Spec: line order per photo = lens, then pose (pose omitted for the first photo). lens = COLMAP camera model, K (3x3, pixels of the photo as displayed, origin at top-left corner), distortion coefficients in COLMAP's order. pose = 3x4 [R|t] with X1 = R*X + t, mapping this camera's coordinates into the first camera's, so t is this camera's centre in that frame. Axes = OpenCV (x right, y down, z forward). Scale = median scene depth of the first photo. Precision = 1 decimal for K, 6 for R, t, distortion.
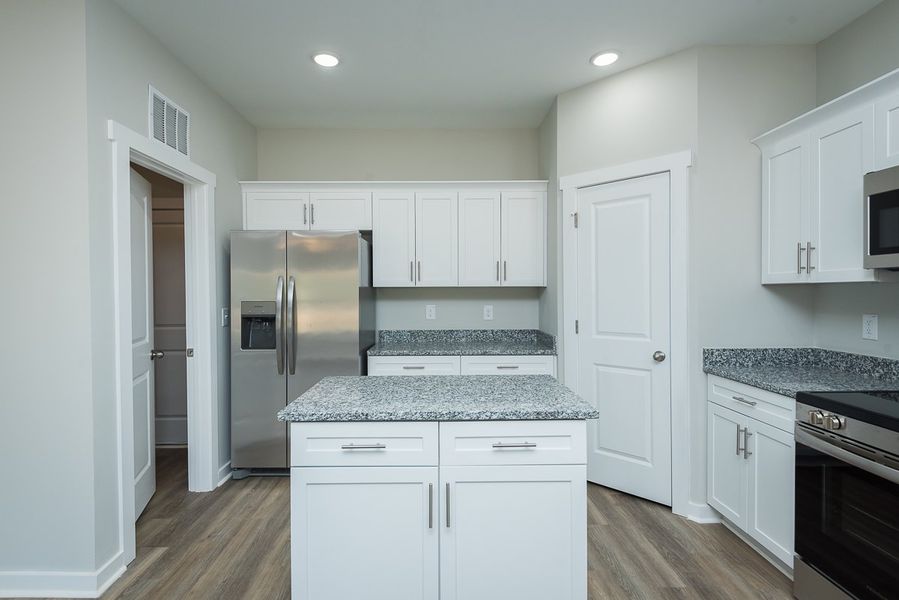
lens RADIAL K [[454.3, 0, 442.7], [0, 454.3, 299.0], [0, 0, 1]] dist [0.011296, -0.005020]
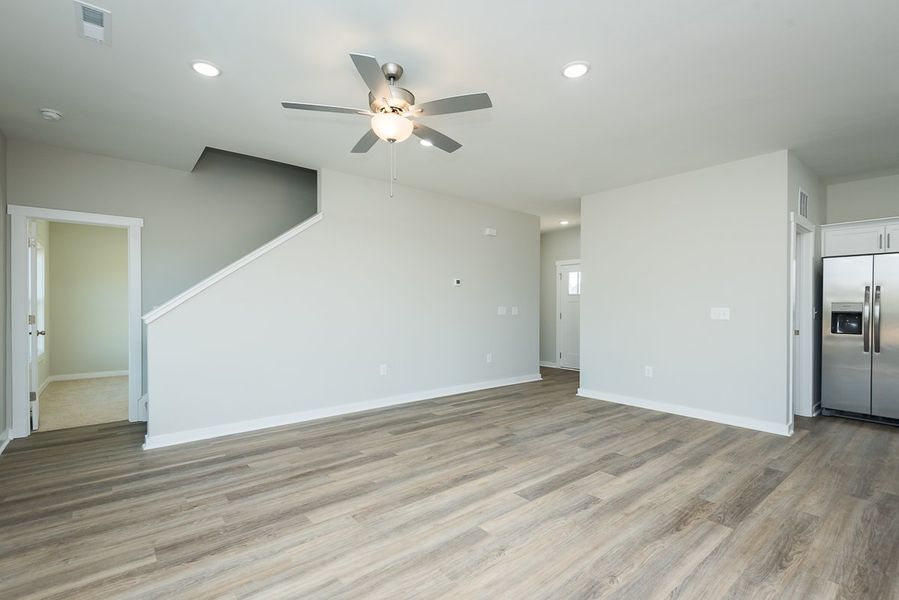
lens RADIAL K [[414.4, 0, 436.4], [0, 414.4, 309.6], [0, 0, 1]] dist [0.021135, -0.008604]
pose [[0.623091, 0.016159, -0.781982, -0.185508], [-0.020397, 0.999782, 0.004407, 0.057093], [0.781883, 0.013204, 0.623285, -1.111542]]
